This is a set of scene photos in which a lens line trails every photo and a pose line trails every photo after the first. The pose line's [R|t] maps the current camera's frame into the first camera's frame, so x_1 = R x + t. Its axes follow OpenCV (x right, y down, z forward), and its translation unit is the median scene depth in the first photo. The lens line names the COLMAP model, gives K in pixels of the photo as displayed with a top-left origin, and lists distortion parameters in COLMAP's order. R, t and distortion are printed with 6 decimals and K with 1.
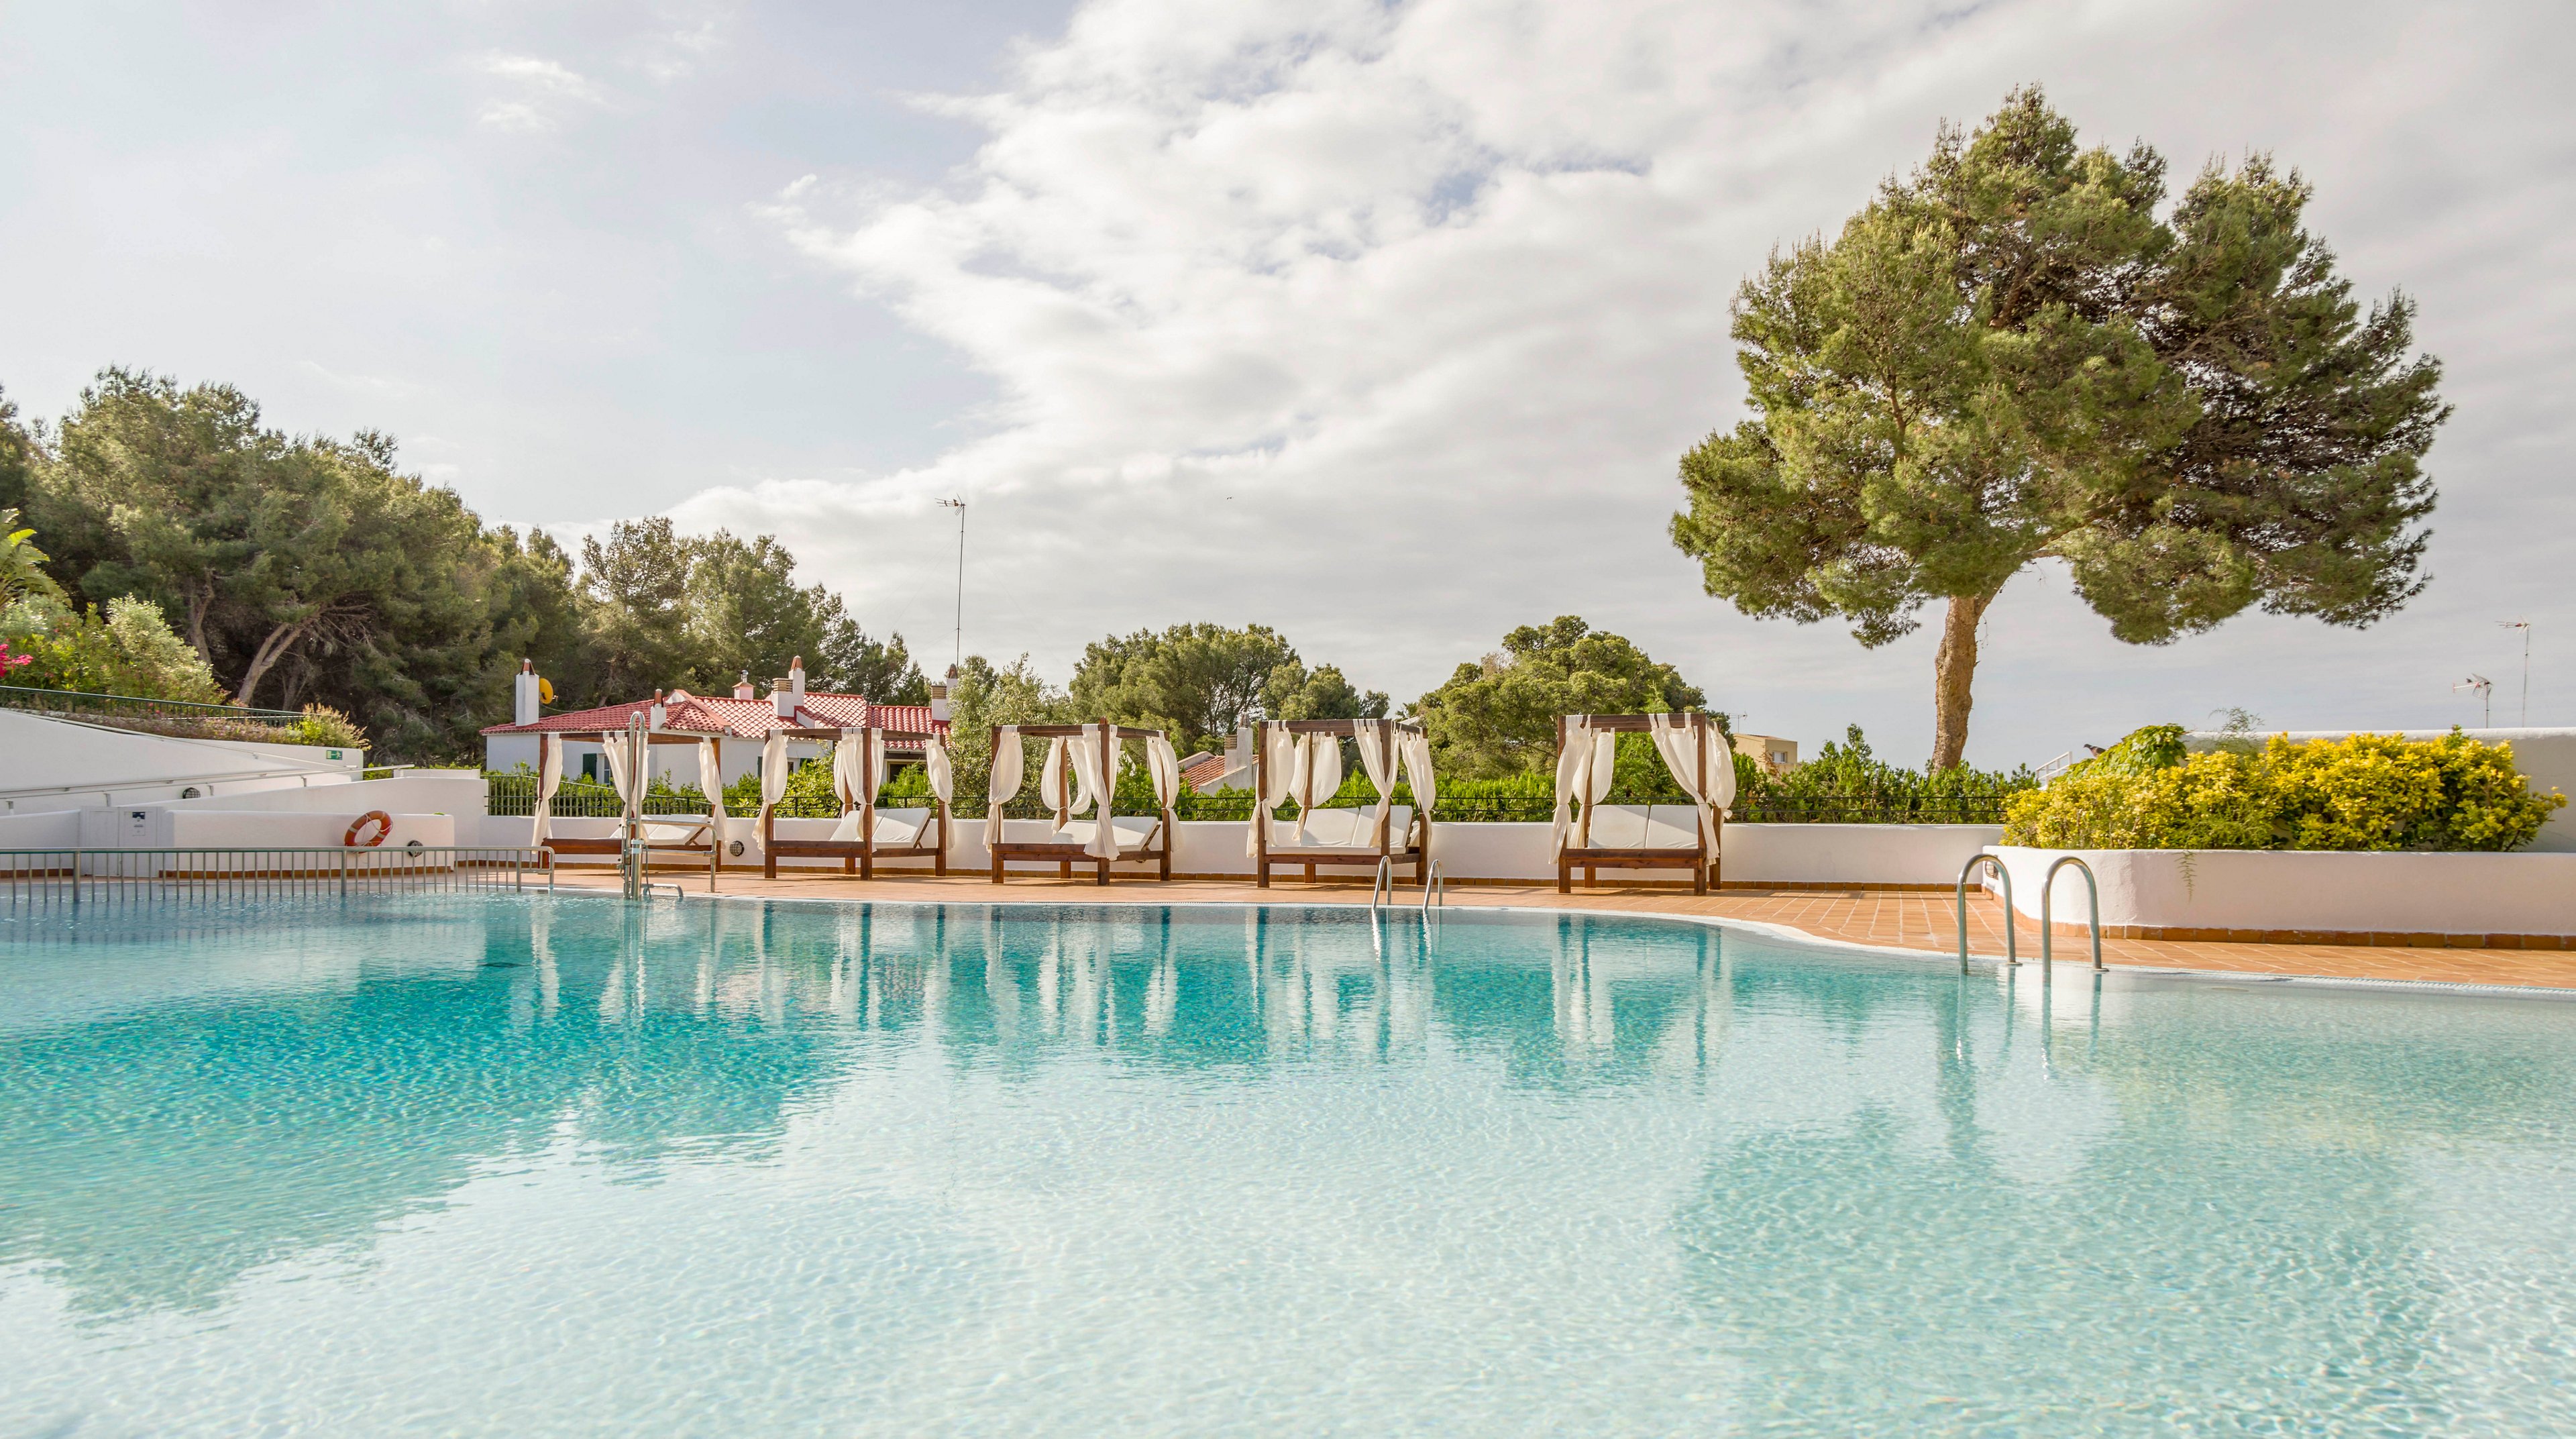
lens RADIAL K [[1746.5, 0, 1288.0], [0, 1746.5, 719.5], [0, 0, 1]] dist [0.001630, -0.002311]
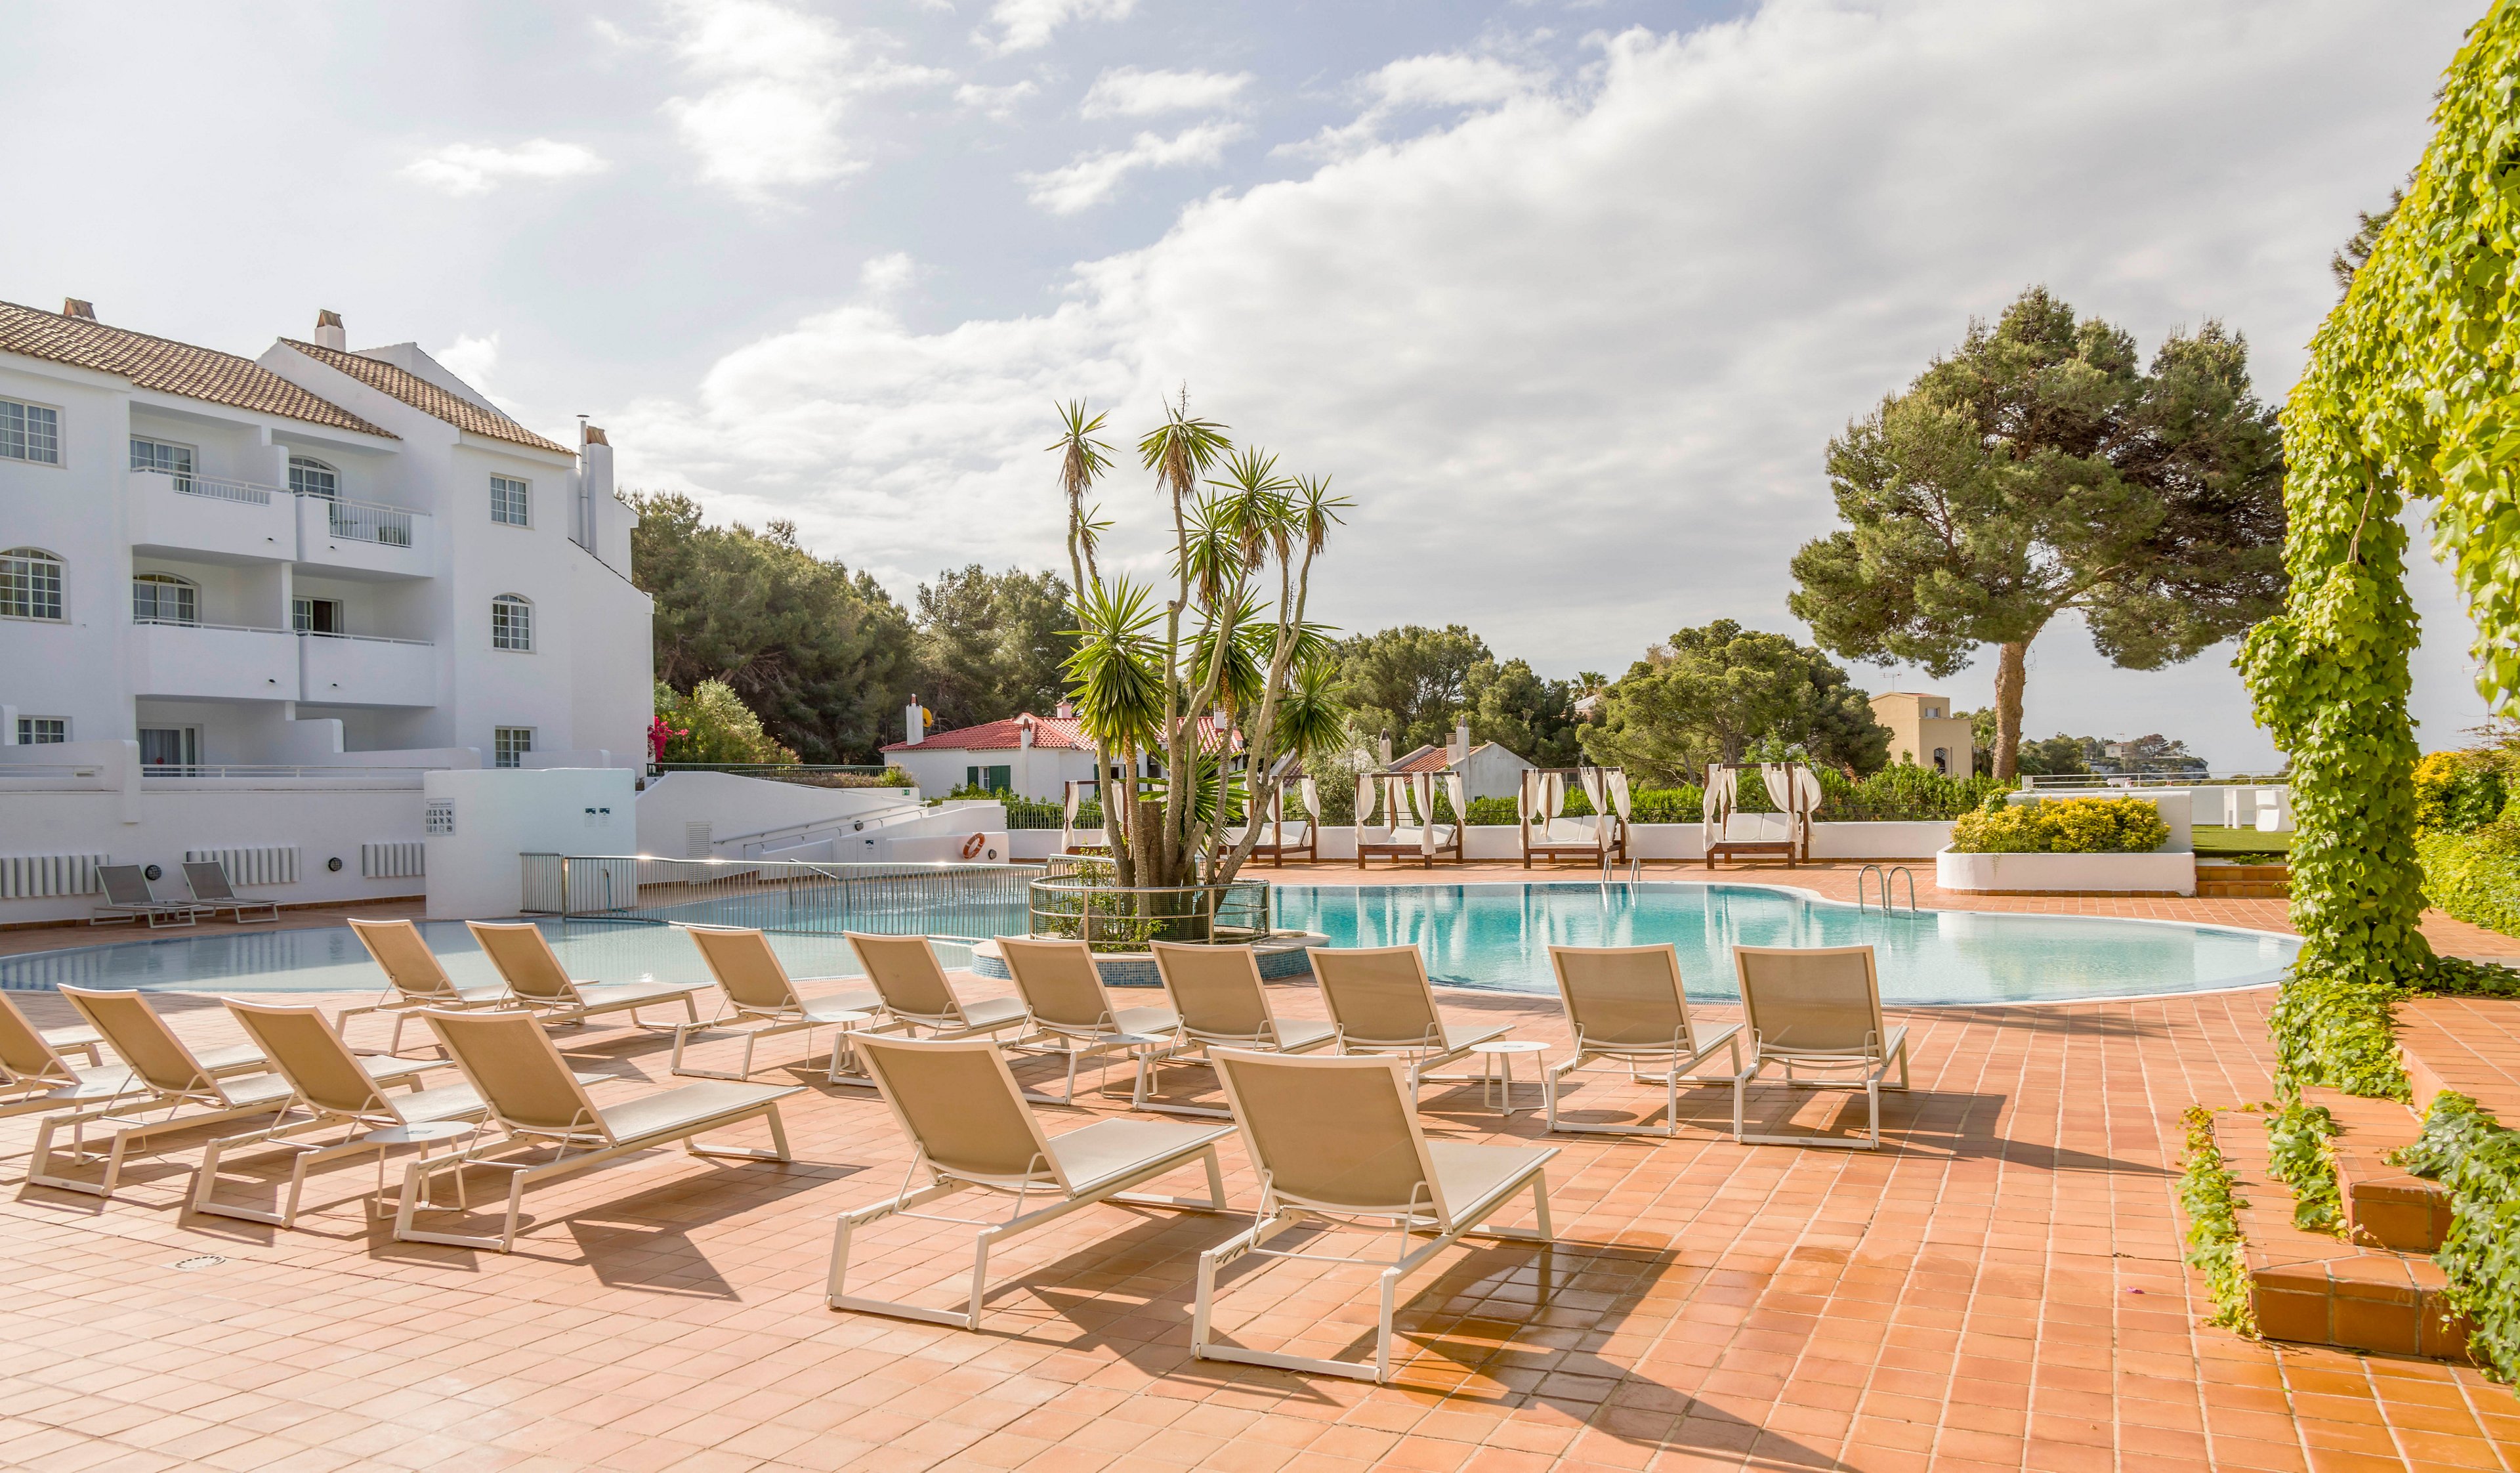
lens RADIAL K [[1698.2, 0, 1260.0], [0, 1698.2, 736.5], [0, 0, 1]] dist [-0.006428, -0.002375]
pose [[0.992809, -0.031845, -0.115398, -0.043713], [0.035861, 0.998815, 0.032890, -0.052771], [0.114214, -0.036792, 0.992775, -0.362426]]
